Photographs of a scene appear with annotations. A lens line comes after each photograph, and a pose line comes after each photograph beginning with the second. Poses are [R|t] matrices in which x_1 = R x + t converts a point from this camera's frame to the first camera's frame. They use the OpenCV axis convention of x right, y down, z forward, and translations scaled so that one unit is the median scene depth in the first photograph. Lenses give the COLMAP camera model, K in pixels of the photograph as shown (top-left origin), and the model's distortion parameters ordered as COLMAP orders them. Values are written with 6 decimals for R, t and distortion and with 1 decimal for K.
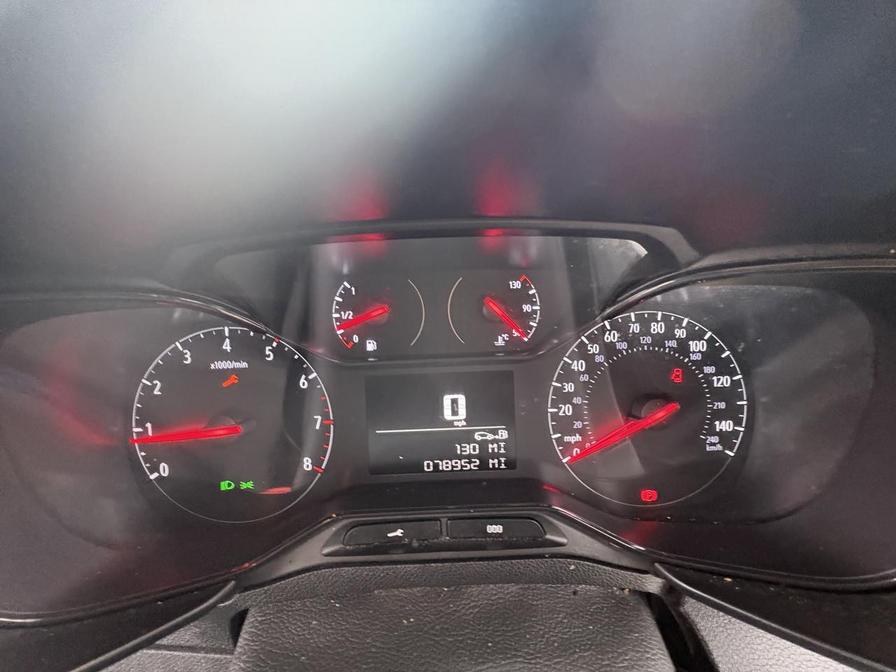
lens RADIAL K [[356.6, 0, 451.8], [0, 356.6, 335.2], [0, 0, 1]] dist [-0.002968, 0.000625]
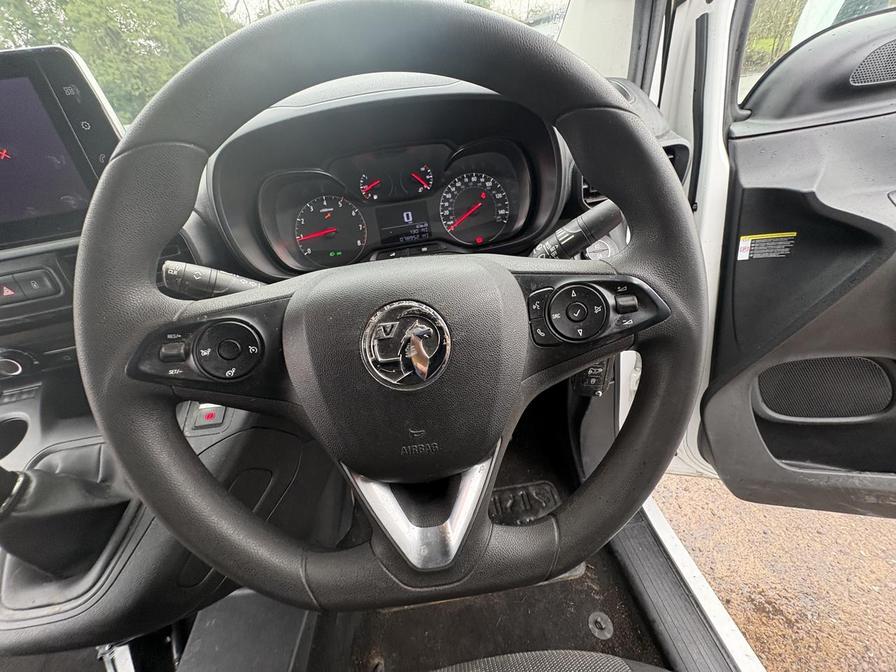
lens RADIAL K [[356.6, 0, 447.7], [0, 356.6, 335.2], [0, 0, 1]] dist [-0.002968, 0.000625]
pose [[0.990962, -0.129996, 0.033084, 0.107145], [0.125972, 0.986622, 0.103480, 0.889947], [-0.046094, -0.098377, 0.994081, -1.955300]]
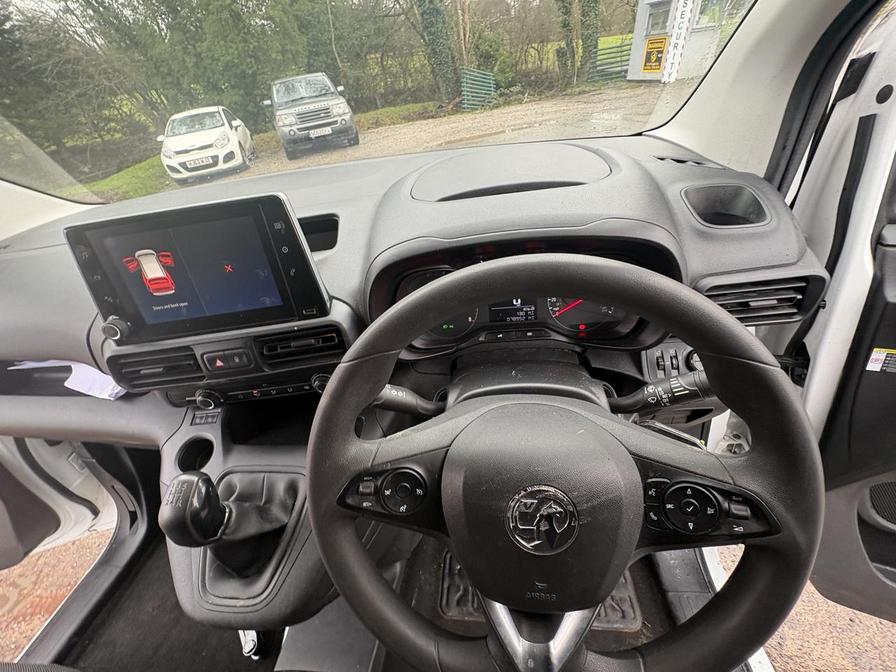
lens RADIAL K [[356.6, 0, 447.2], [0, 356.6, 333.2], [0, 0, 1]] dist [-0.002968, 0.000625]
pose [[0.989695, -0.017321, -0.142140, -0.158283], [0.037584, 0.989276, 0.141137, 0.027606], [0.138171, -0.145025, 0.979733, -2.183145]]
